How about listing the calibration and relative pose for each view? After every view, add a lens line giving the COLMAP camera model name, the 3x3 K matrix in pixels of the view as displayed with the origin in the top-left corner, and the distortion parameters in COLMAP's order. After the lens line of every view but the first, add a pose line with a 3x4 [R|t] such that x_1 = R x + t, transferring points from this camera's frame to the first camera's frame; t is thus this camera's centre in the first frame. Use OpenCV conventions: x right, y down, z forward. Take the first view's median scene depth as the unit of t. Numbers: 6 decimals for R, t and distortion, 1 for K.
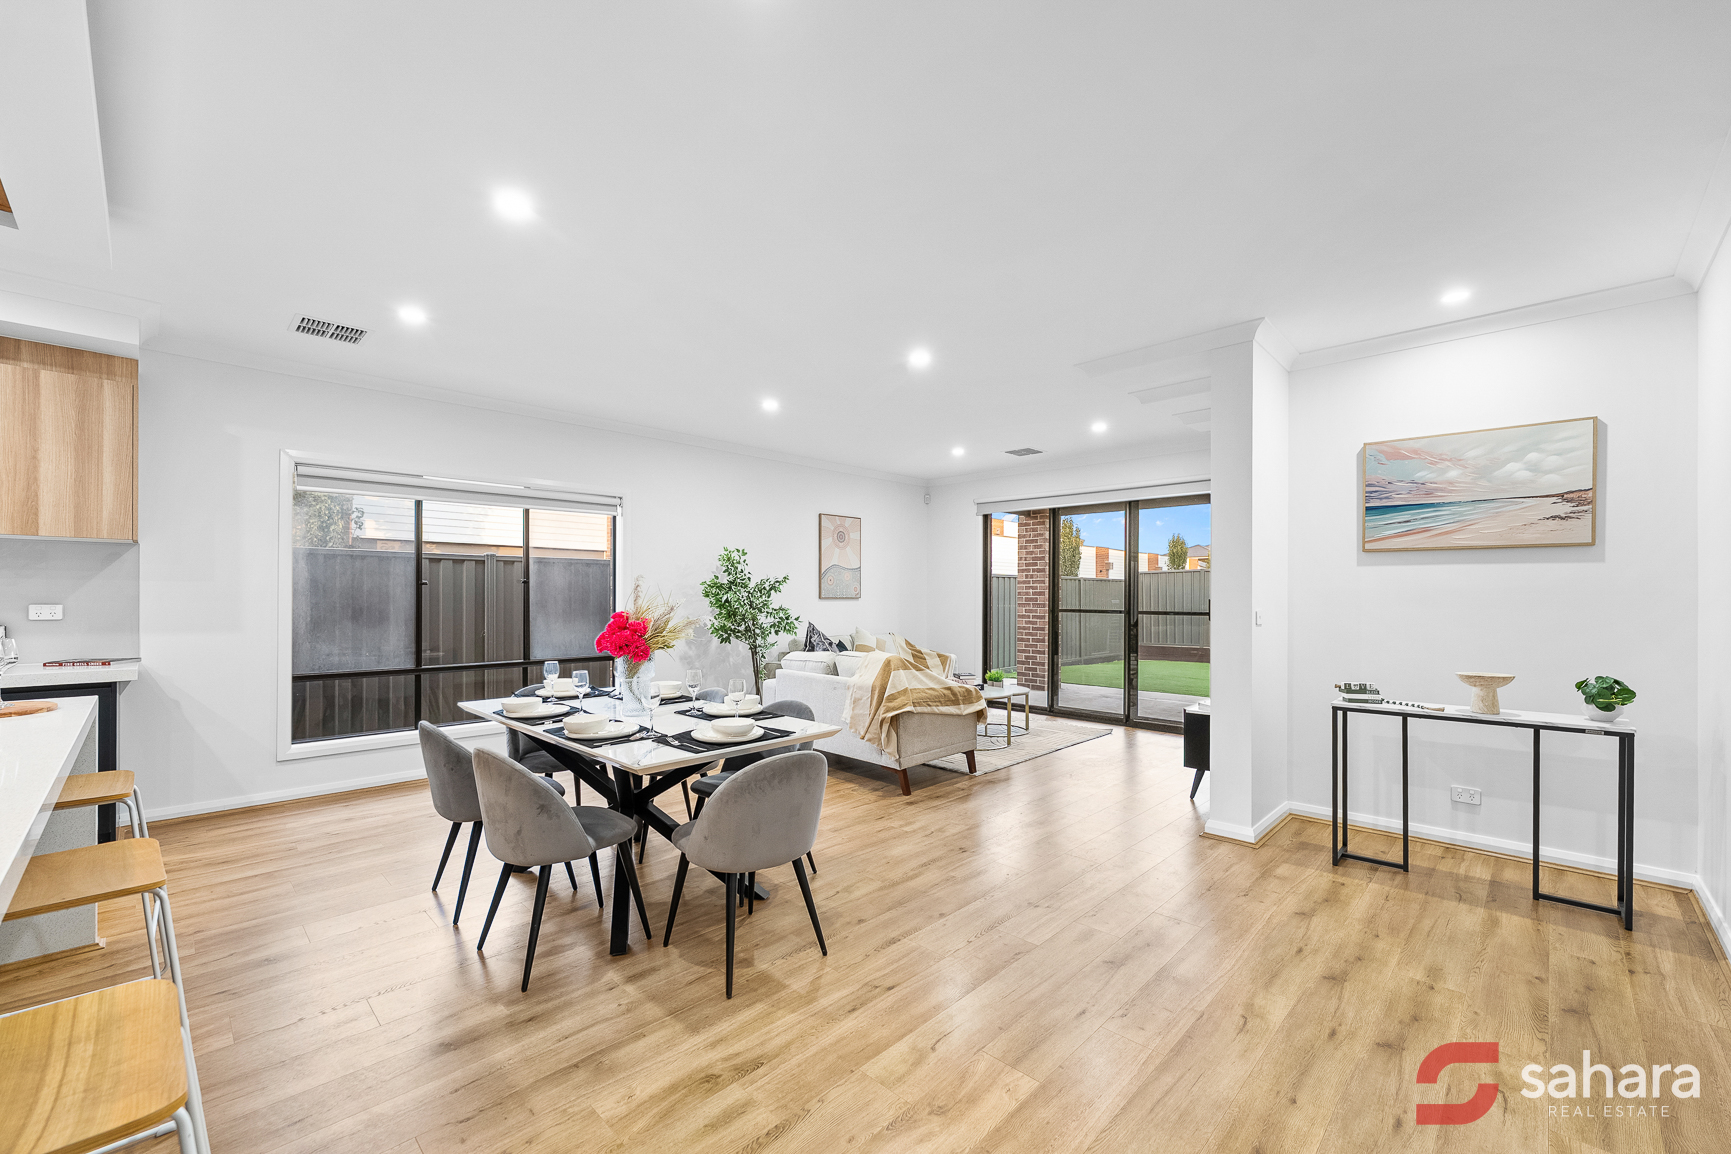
lens RADIAL K [[695.6, 0, 879.1], [0, 695.6, 596.7], [0, 0, 1]] dist [0.003444, -0.002305]
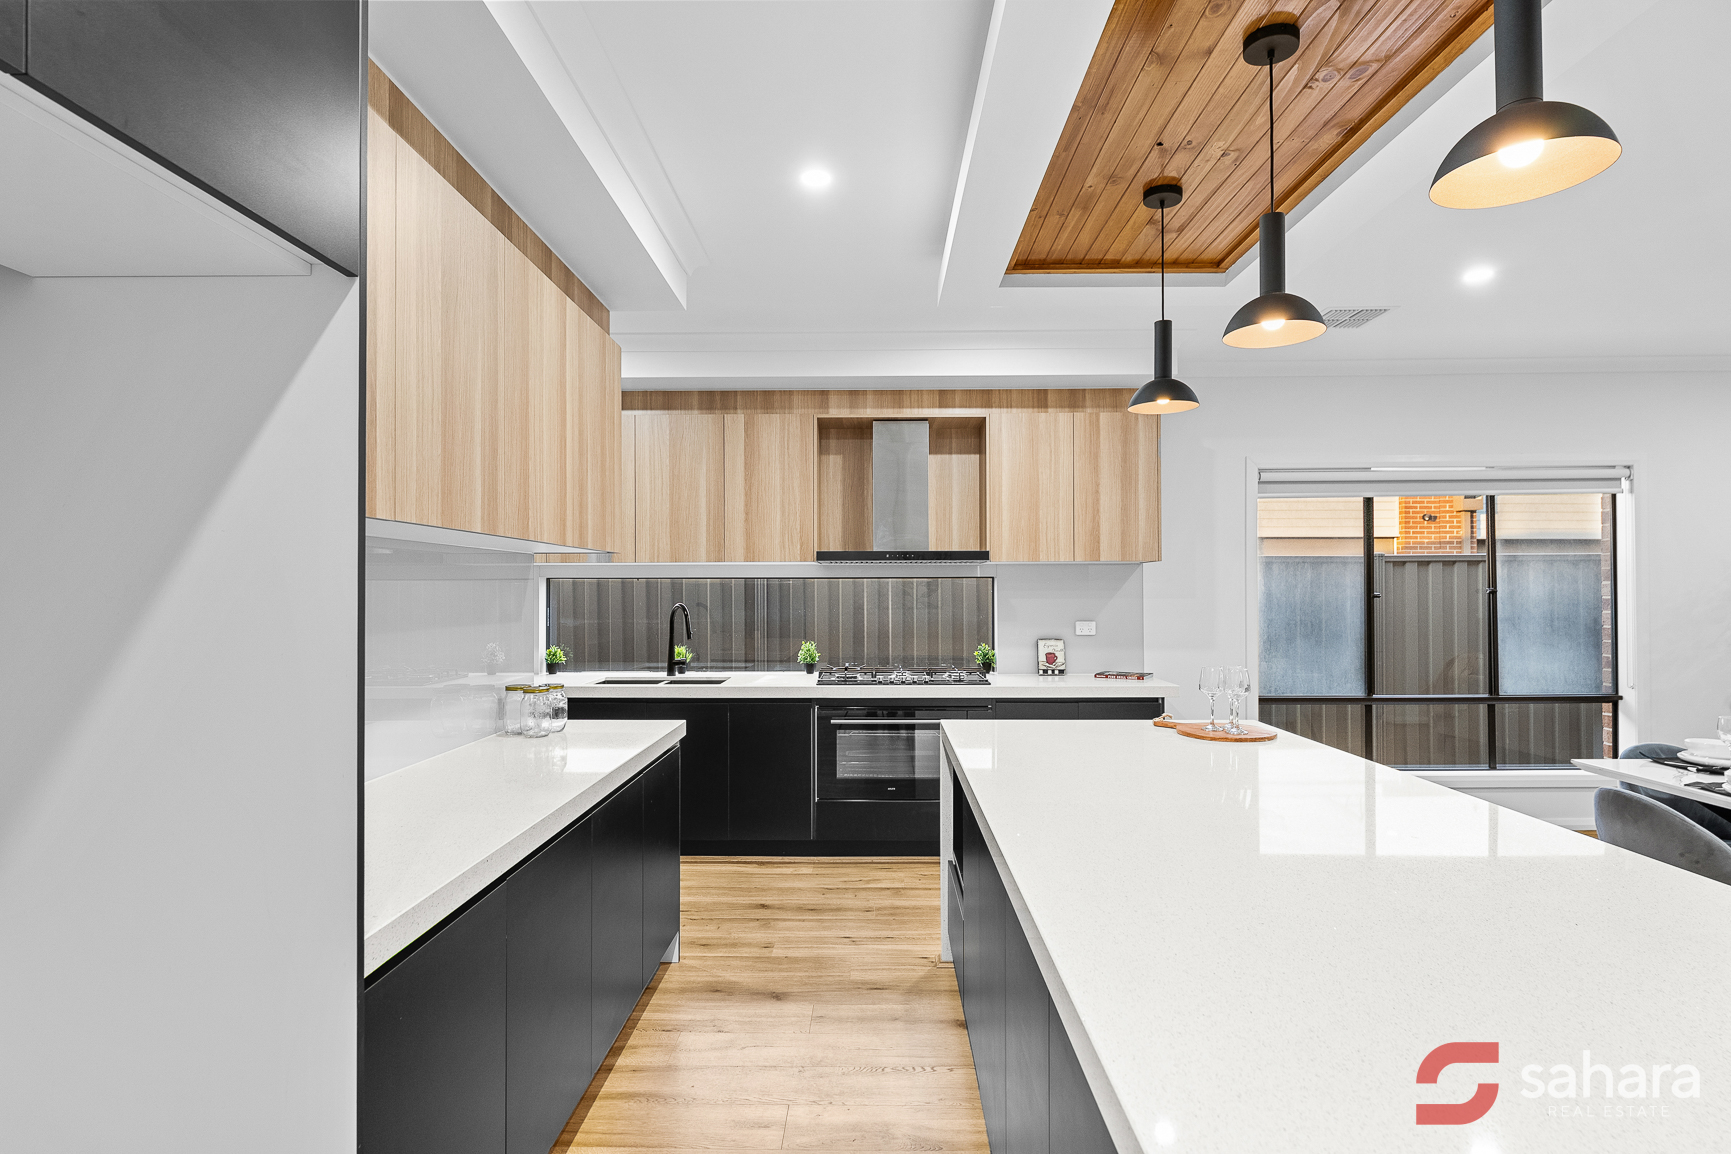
lens RADIAL K [[878.3, 0, 857.3], [0, 878.3, 583.5], [0, 0, 1]] dist [0.000413, -0.001400]
pose [[0.683690, -0.013895, -0.729640, -0.349331], [0.007076, 0.999898, -0.012411, -0.028799], [0.729738, 0.003322, 0.683719, -0.195860]]
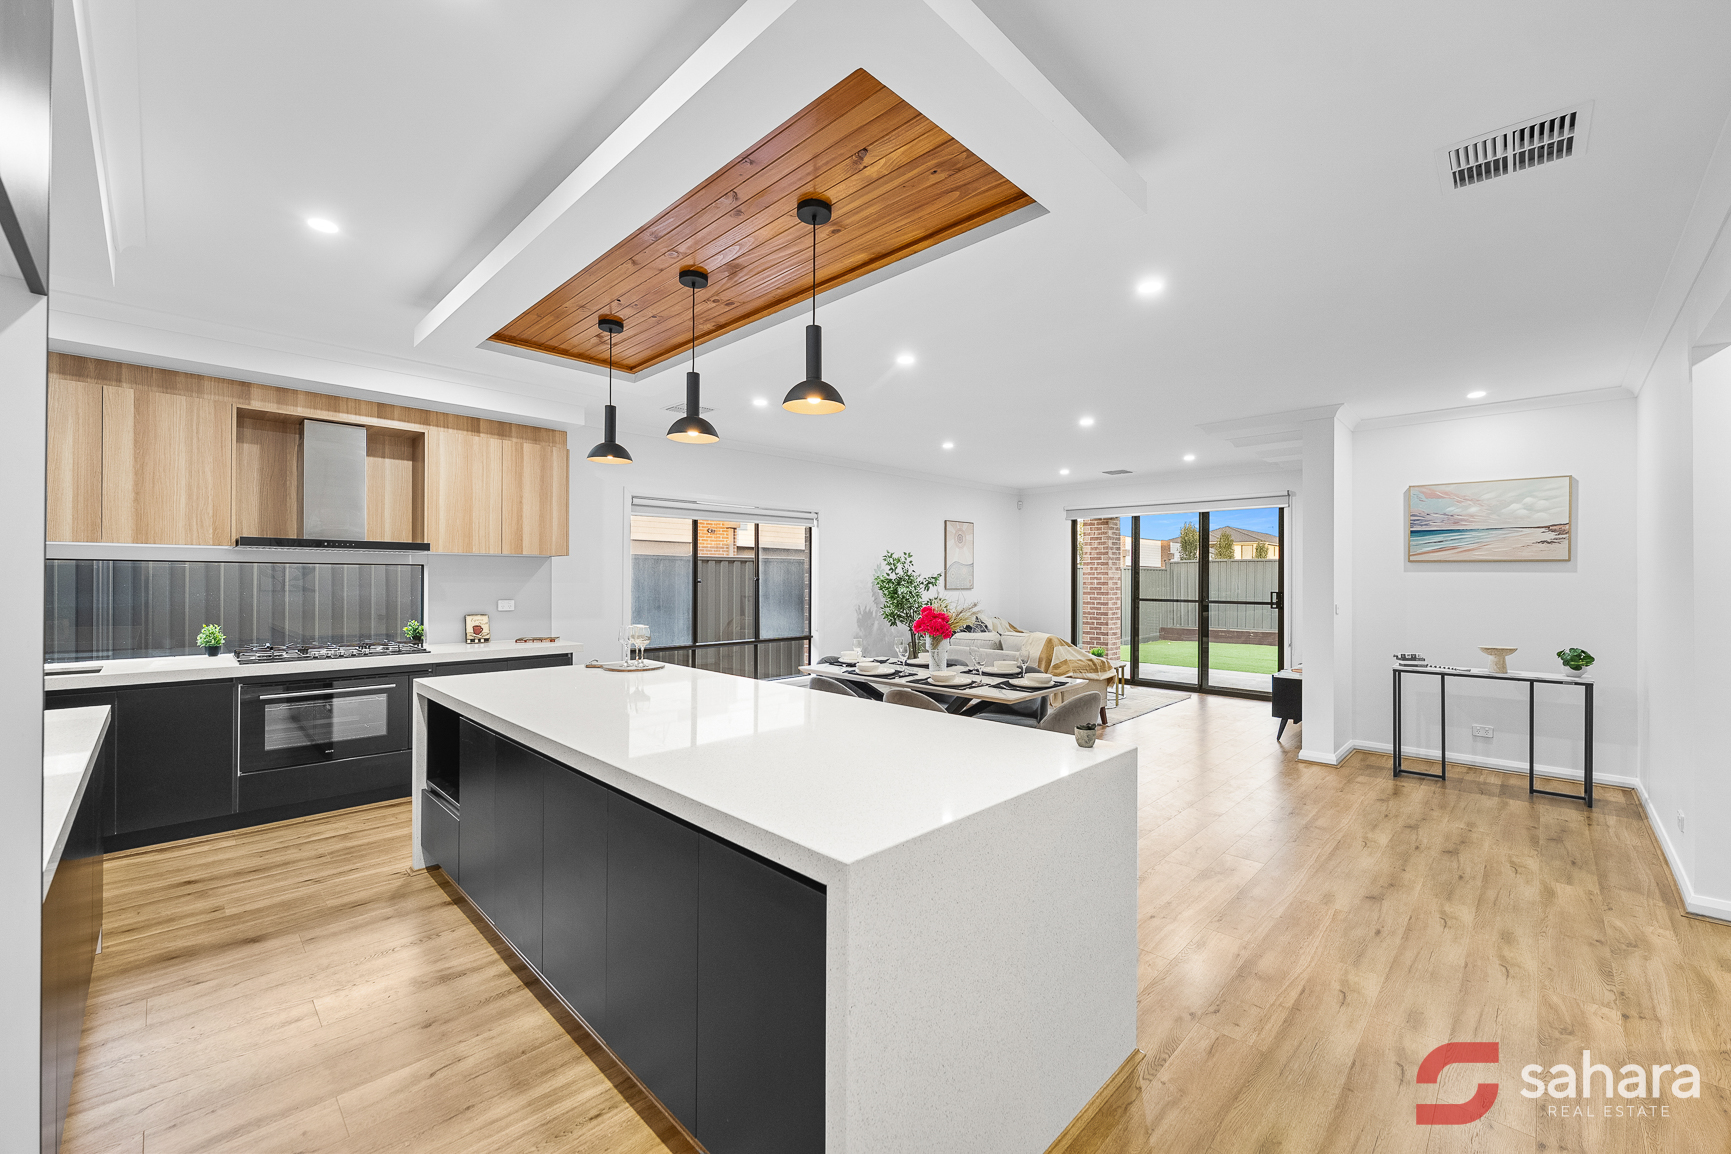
lens RADIAL K [[695.6, 0, 870.4], [0, 695.6, 577.0], [0, 0, 1]] dist [0.003444, -0.002305]
pose [[0.999998, -0.000298, -0.001710, -0.361647], [0.000295, 0.999998, -0.001738, -0.028695], [0.001711, 0.001737, 0.999997, -0.381011]]
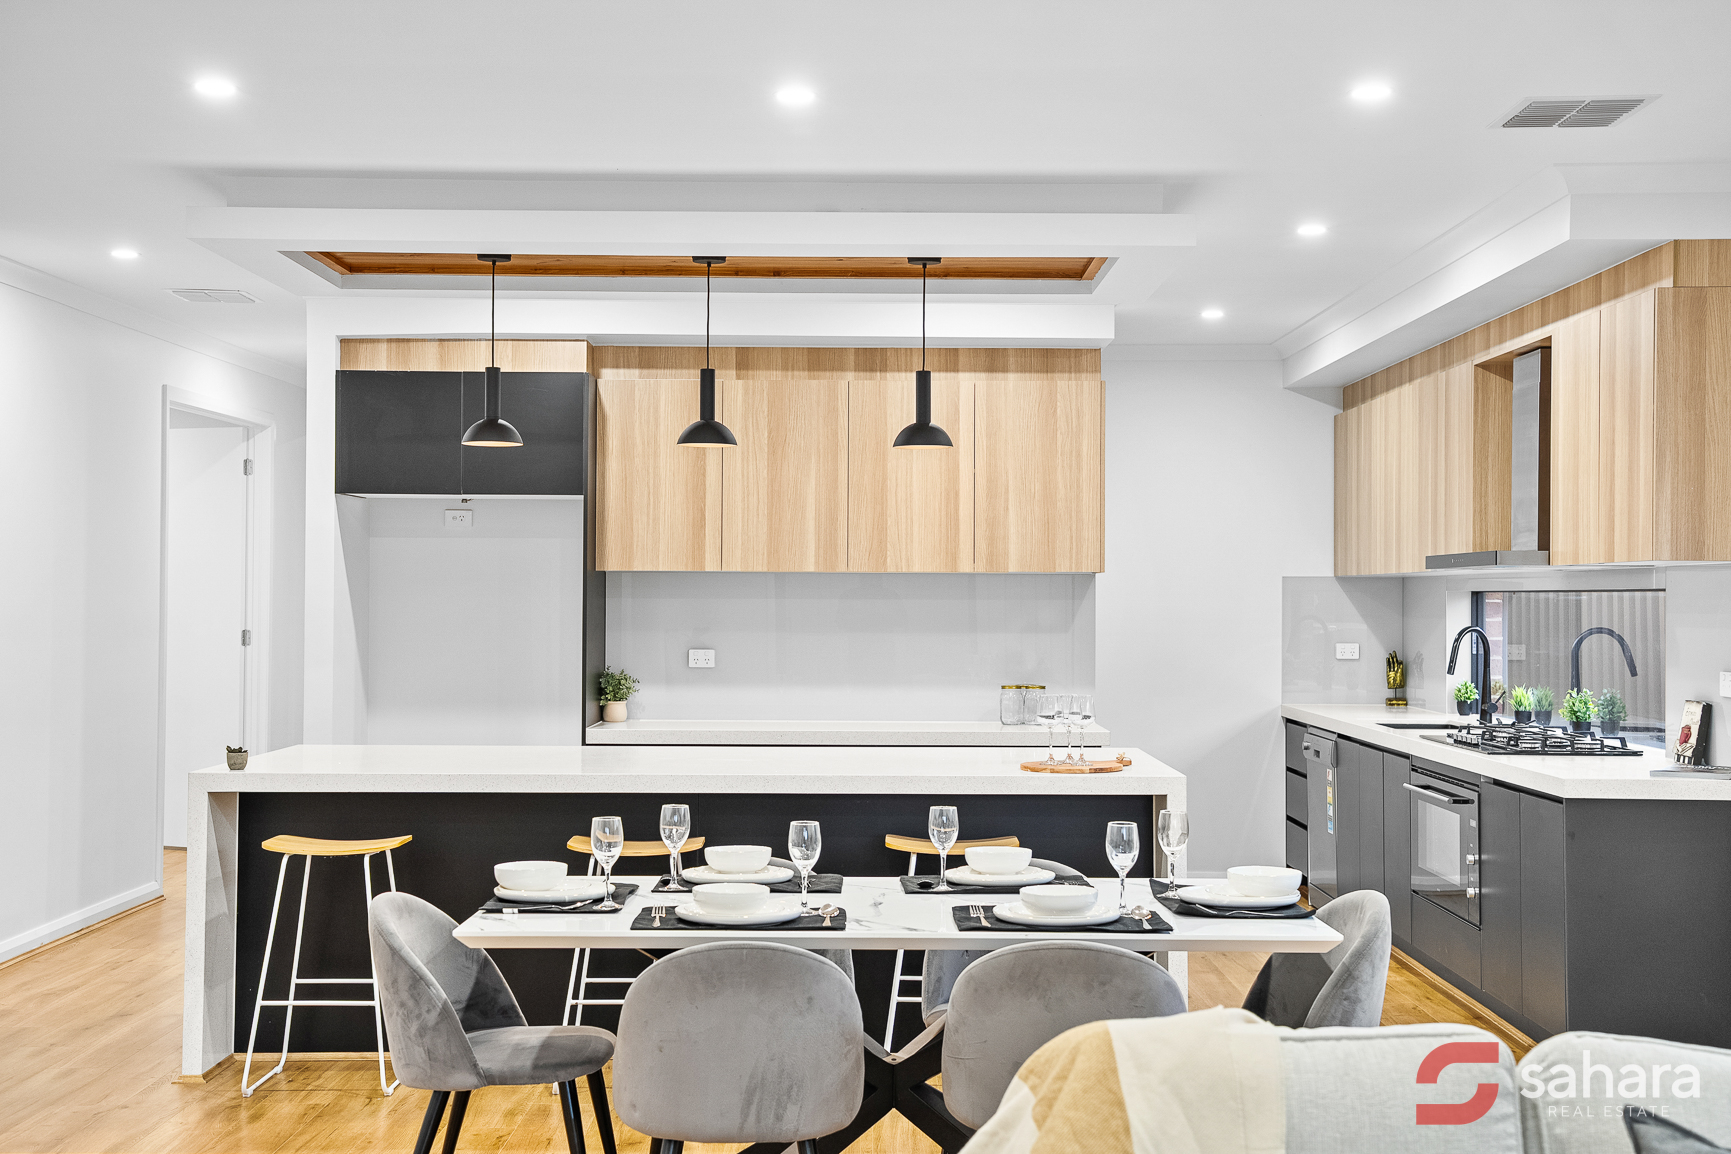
lens RADIAL K [[2077.4, 0, 878.7], [0, 2077.4, 561.8], [0, 0, 1]] dist [0.130972, 0.000000]
pose [[-0.716309, -0.019745, -0.697504, 0.492776], [-0.007251, 0.999756, -0.020855, -0.034038], [0.697746, -0.009881, -0.716278, 1.483591]]
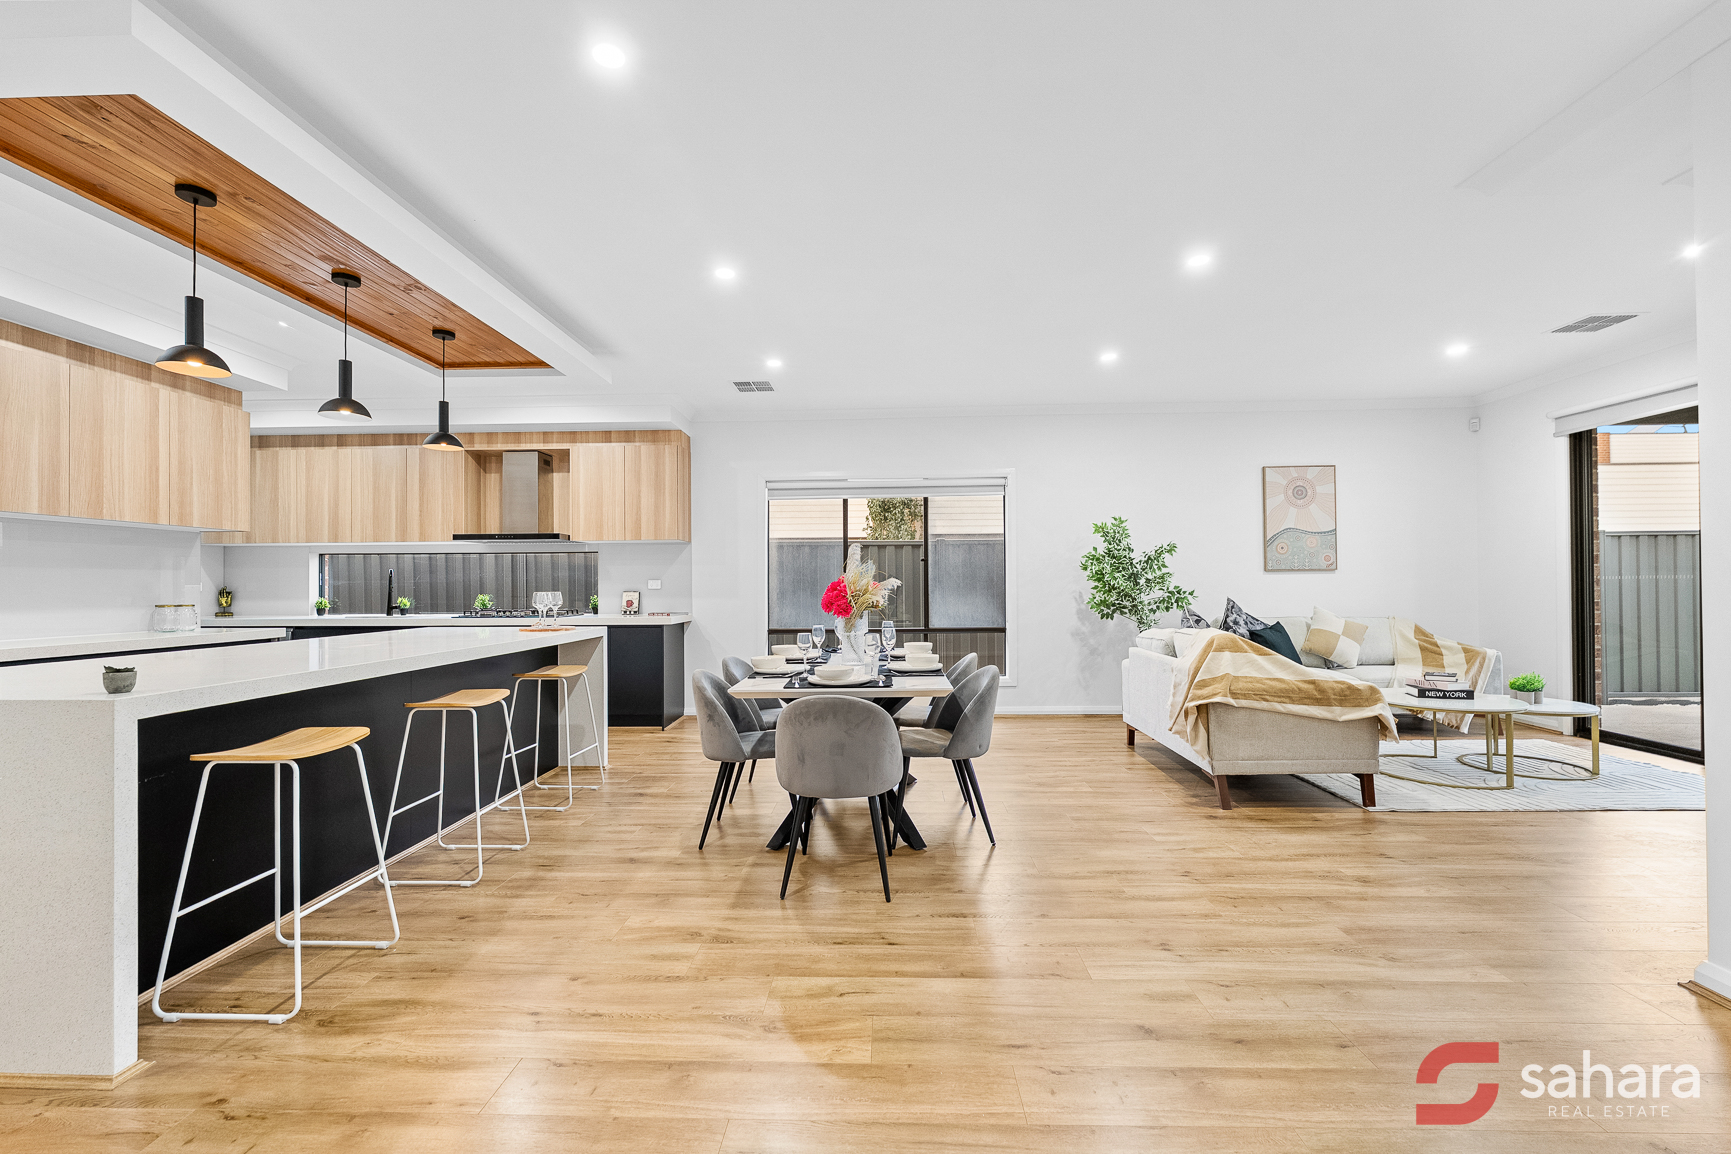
lens RADIAL K [[719.0, 0, 862.8], [0, 719.0, 586.2], [0, 0, 1]] dist [-0.008611, -0.000406]
pose [[0.668498, -0.009957, -0.743647, 0.394010], [0.010926, 0.999934, -0.003567, 0.031849], [0.743633, -0.005741, 0.668563, 0.156346]]
